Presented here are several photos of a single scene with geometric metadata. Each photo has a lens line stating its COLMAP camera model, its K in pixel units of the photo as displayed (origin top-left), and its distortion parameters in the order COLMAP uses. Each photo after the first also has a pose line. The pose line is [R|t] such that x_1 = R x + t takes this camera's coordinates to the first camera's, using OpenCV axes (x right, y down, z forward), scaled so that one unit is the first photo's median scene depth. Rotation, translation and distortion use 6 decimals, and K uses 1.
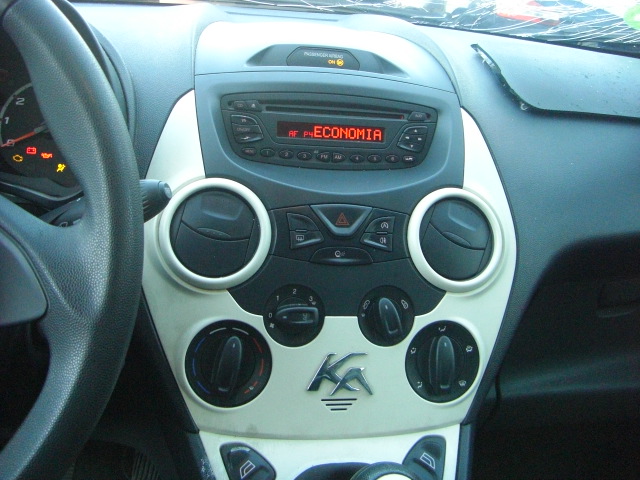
lens RADIAL K [[708.4, 0, 306.3], [0, 708.4, 224.8], [0, 0, 1]] dist [-0.128862, 0.000000]
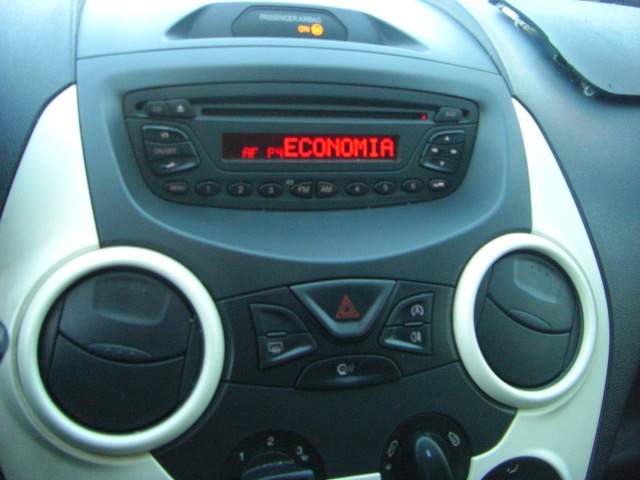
lens RADIAL K [[708.4, 0, 301.7], [0, 708.4, 219.3], [0, 0, 1]] dist [-0.128862, 0.000000]
pose [[0.995401, -0.046388, 0.083812, -0.029829], [0.043168, 0.998273, 0.039839, -0.102633], [-0.085515, -0.036037, 0.995685, 0.436298]]
